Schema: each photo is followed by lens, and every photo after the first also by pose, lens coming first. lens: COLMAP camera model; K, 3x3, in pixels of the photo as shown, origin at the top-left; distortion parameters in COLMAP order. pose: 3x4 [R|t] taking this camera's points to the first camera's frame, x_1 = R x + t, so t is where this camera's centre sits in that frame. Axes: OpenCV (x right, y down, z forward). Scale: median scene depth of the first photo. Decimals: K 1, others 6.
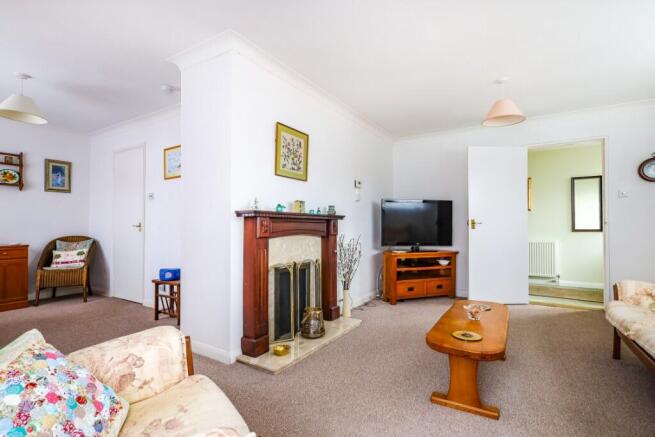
lens RADIAL K [[318.0, 0, 326.2], [0, 318.0, 222.7], [0, 0, 1]] dist [0.000249, 0.000213]
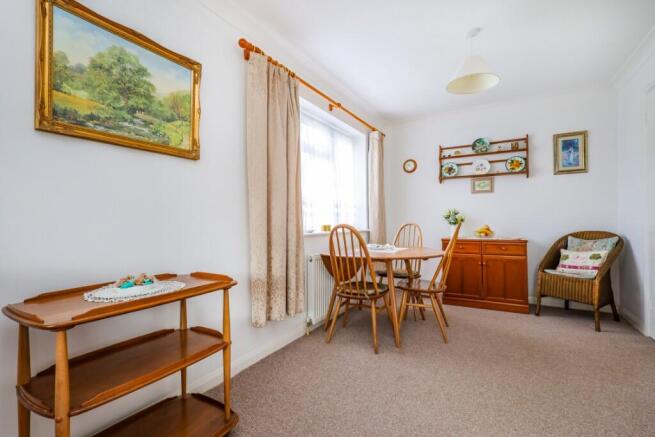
lens RADIAL K [[307.0, 0, 327.5], [0, 307.0, 218.5], [0, 0, 1]] dist [-0.001202, -0.000226]
pose [[0.033112, -0.011986, -0.999380, -0.126497], [0.019911, 0.999738, -0.011330, 0.009544], [0.999253, -0.019524, 0.033342, 0.401149]]
